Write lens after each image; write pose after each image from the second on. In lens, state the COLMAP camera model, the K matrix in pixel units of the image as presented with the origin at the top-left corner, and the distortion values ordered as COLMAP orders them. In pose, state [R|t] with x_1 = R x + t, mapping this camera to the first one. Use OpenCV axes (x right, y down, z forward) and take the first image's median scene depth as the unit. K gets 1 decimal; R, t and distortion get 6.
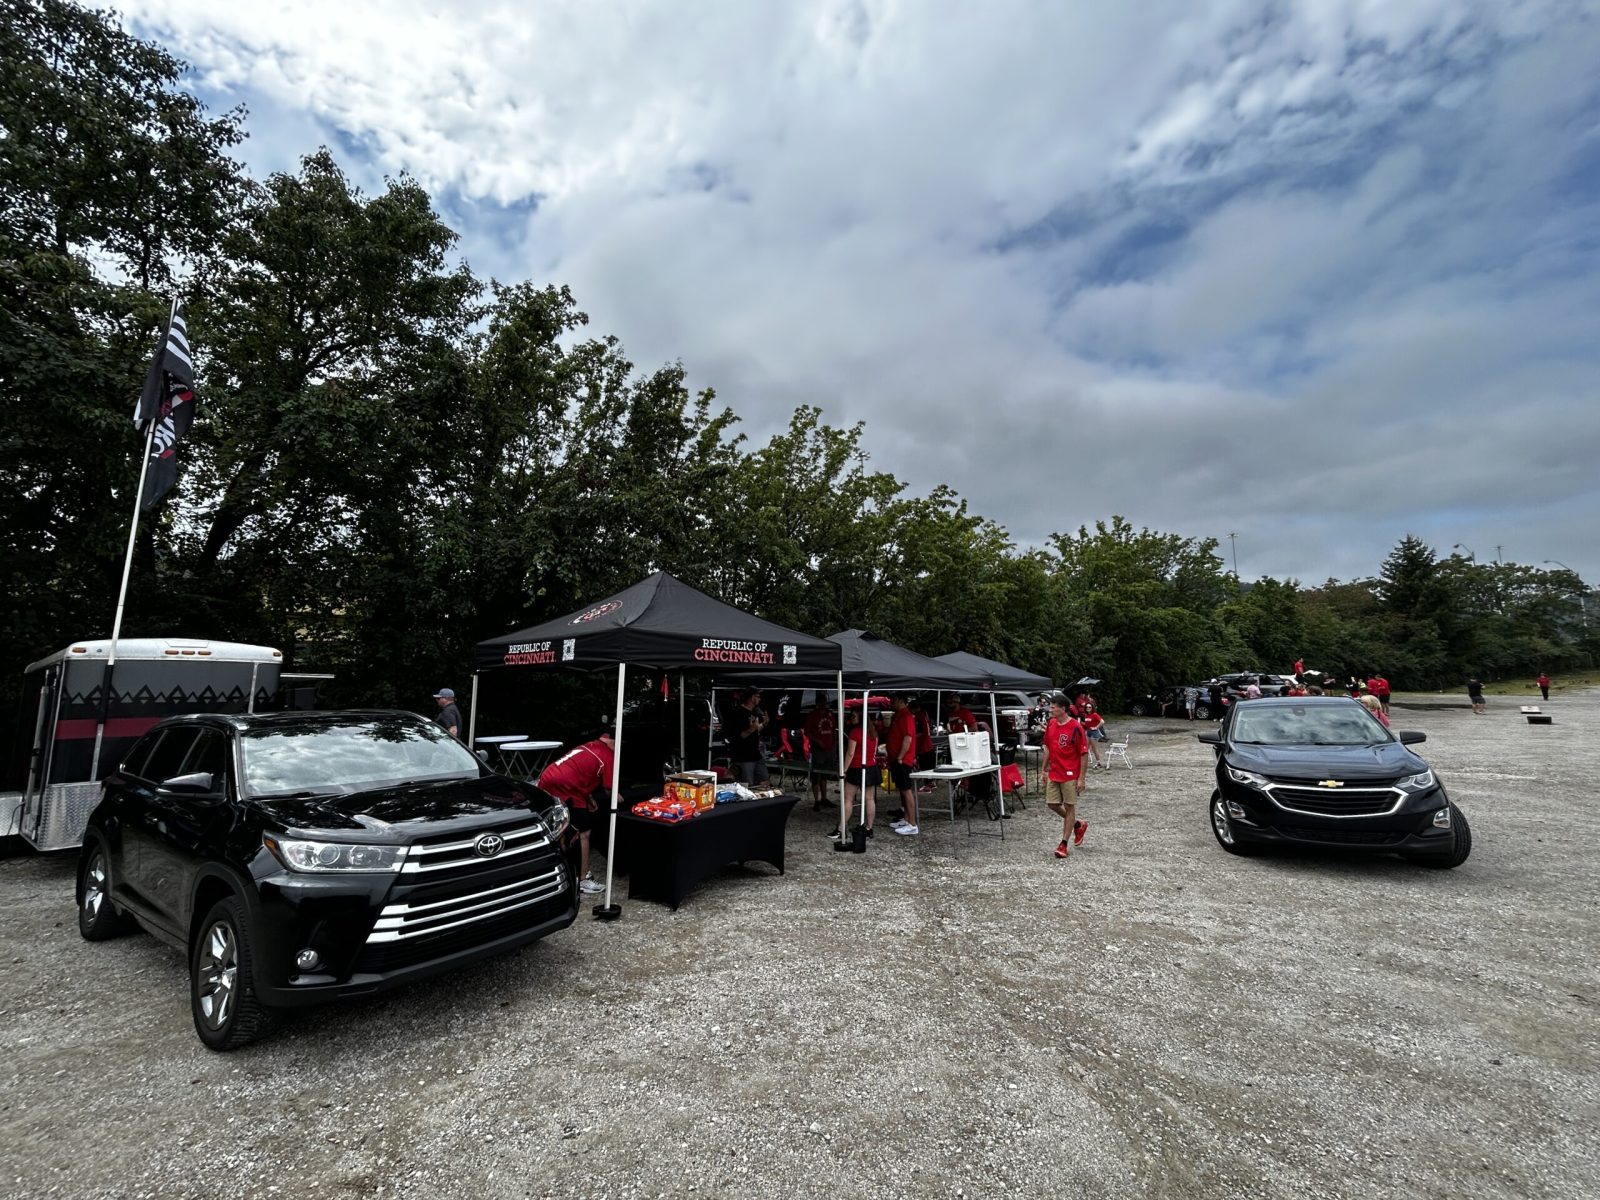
lens RADIAL K [[646.8, 0, 800.0], [0, 646.8, 600.0], [0, 0, 1]] dist [0.000260, 0.000015]
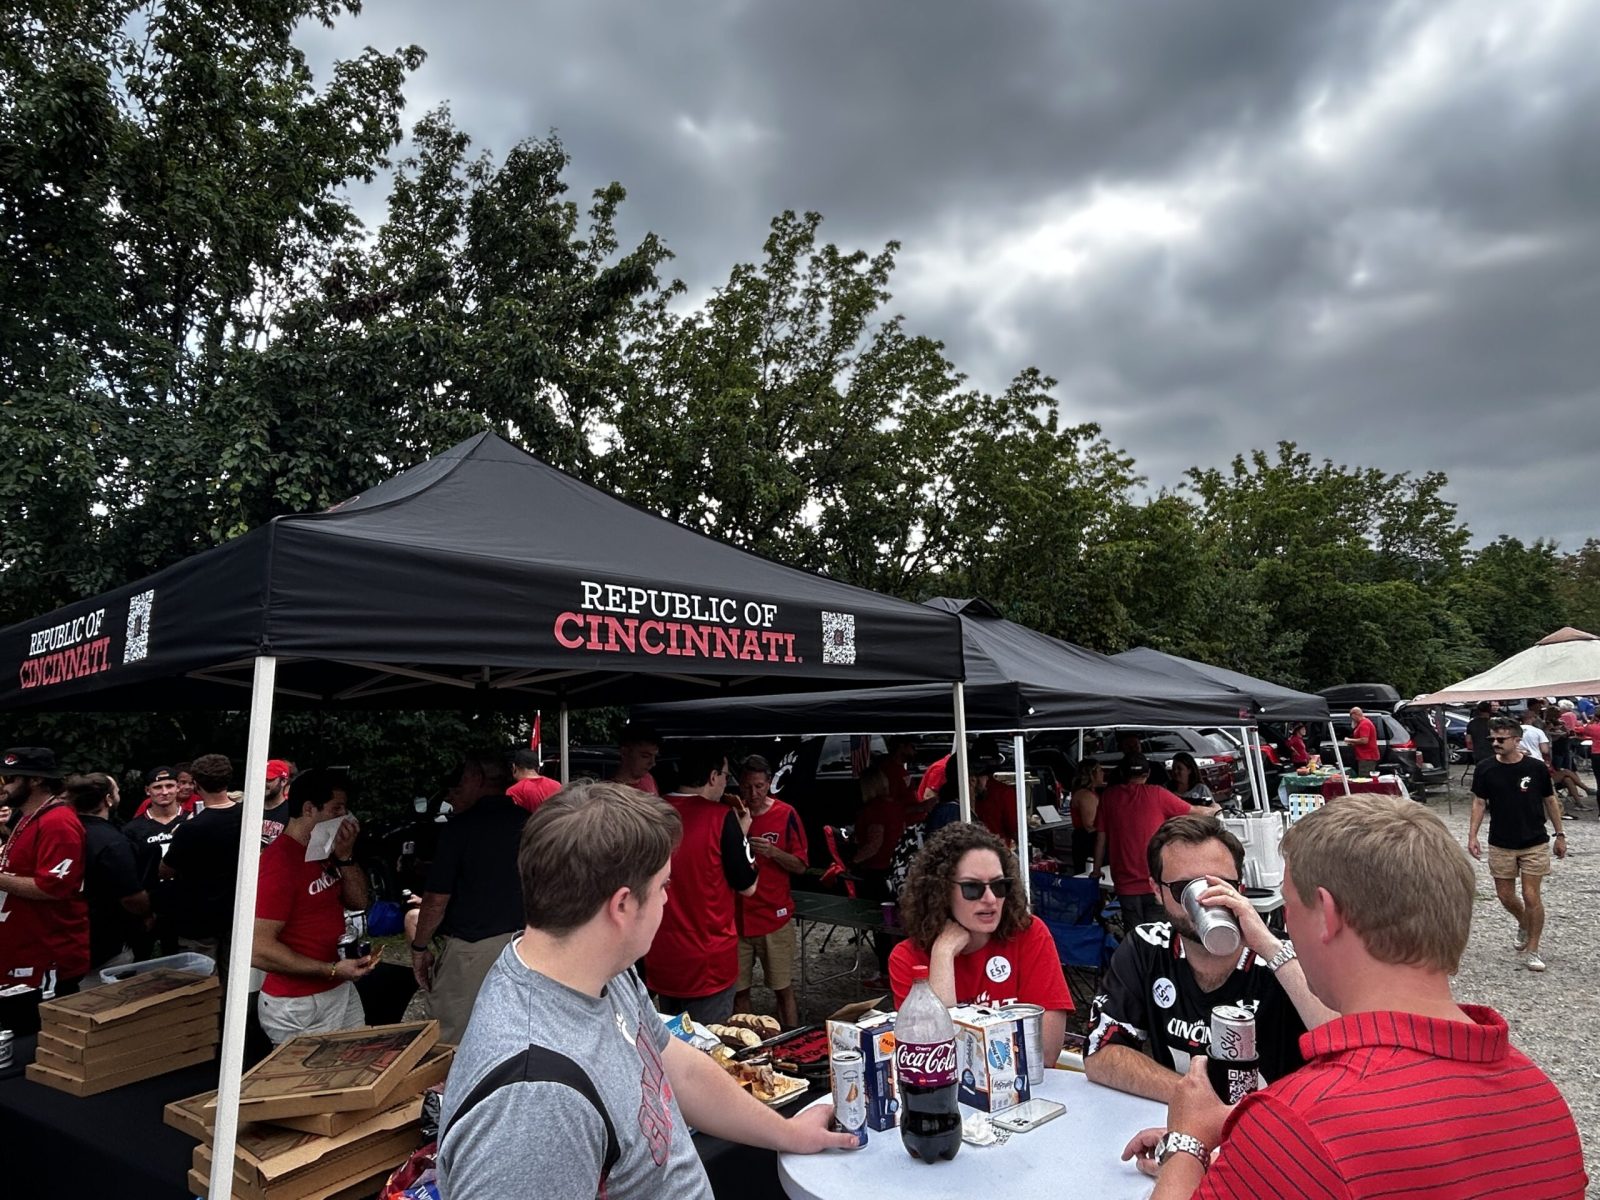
lens RADIAL K [[972.8, 0, 800.0], [0, 972.8, 600.0], [0, 0, 1]] dist [-0.002088, -0.000772]
pose [[0.999156, -0.030015, 0.028043, -0.015012], [0.030109, 0.999542, -0.002943, 0.023909], [-0.027942, 0.003785, 0.999602, 0.154230]]
